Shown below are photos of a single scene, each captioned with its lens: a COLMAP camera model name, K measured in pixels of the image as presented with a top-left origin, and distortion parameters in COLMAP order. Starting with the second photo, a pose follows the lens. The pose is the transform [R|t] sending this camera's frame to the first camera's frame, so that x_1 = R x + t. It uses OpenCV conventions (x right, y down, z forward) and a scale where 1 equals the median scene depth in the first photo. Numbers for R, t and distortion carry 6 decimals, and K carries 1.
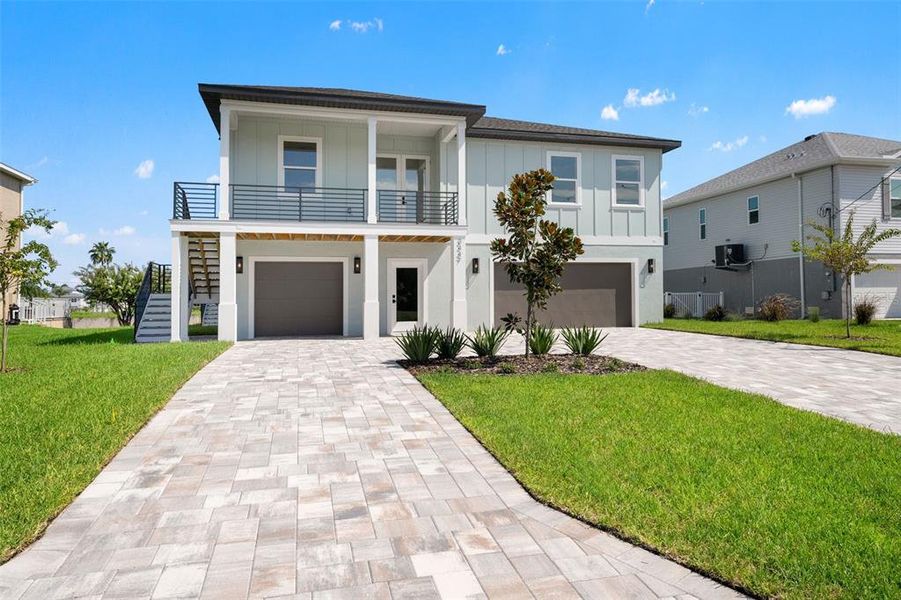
lens RADIAL K [[531.2, 0, 450.5], [0, 531.2, 300.0], [0, 0, 1]] dist [0.000191, -0.000085]
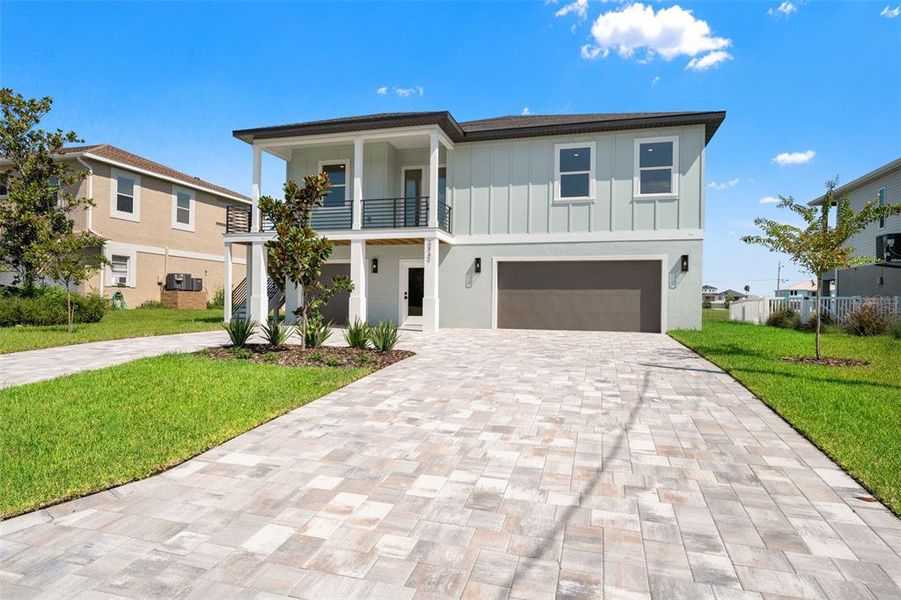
lens RADIAL K [[503.6, 0, 451.0], [0, 503.6, 304.2], [0, 0, 1]] dist [-0.000894, 0.000273]
pose [[0.872802, 0.029396, -0.487189, 0.464043], [-0.022775, 0.999550, 0.019510, -0.006107], [0.487544, -0.005933, 0.873078, 0.111833]]
